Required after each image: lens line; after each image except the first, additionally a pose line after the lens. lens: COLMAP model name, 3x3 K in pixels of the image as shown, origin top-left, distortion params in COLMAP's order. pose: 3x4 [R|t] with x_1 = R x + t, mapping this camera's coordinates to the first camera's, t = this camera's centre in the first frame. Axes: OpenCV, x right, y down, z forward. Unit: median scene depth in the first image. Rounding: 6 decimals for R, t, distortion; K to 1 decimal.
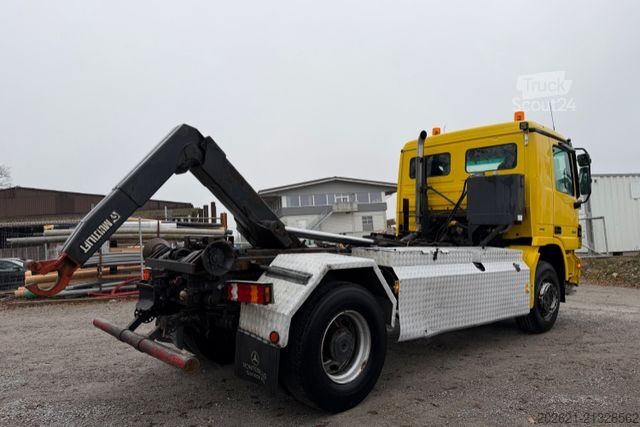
lens RADIAL K [[458.3, 0, 335.7], [0, 458.3, 219.6], [0, 0, 1]] dist [0.072224, -0.029798]
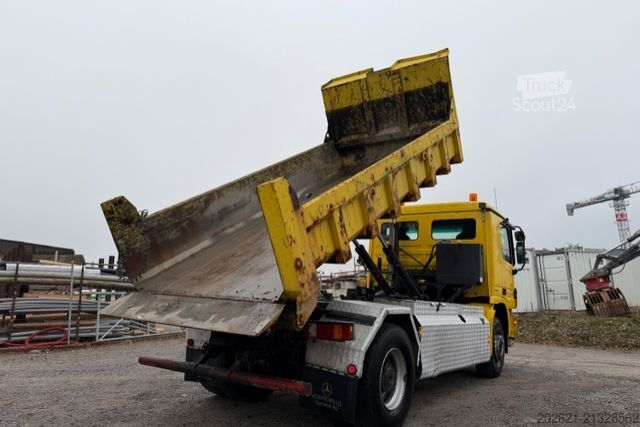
lens RADIAL K [[458.3, 0, 319.9], [0, 458.3, 217.6], [0, 0, 1]] dist [0.072224, -0.029798]
pose [[0.976850, 0.073826, 0.200782, -0.257444], [-0.047999, 0.990274, -0.130591, 0.012546], [-0.208471, 0.117931, 0.970893, -0.106966]]
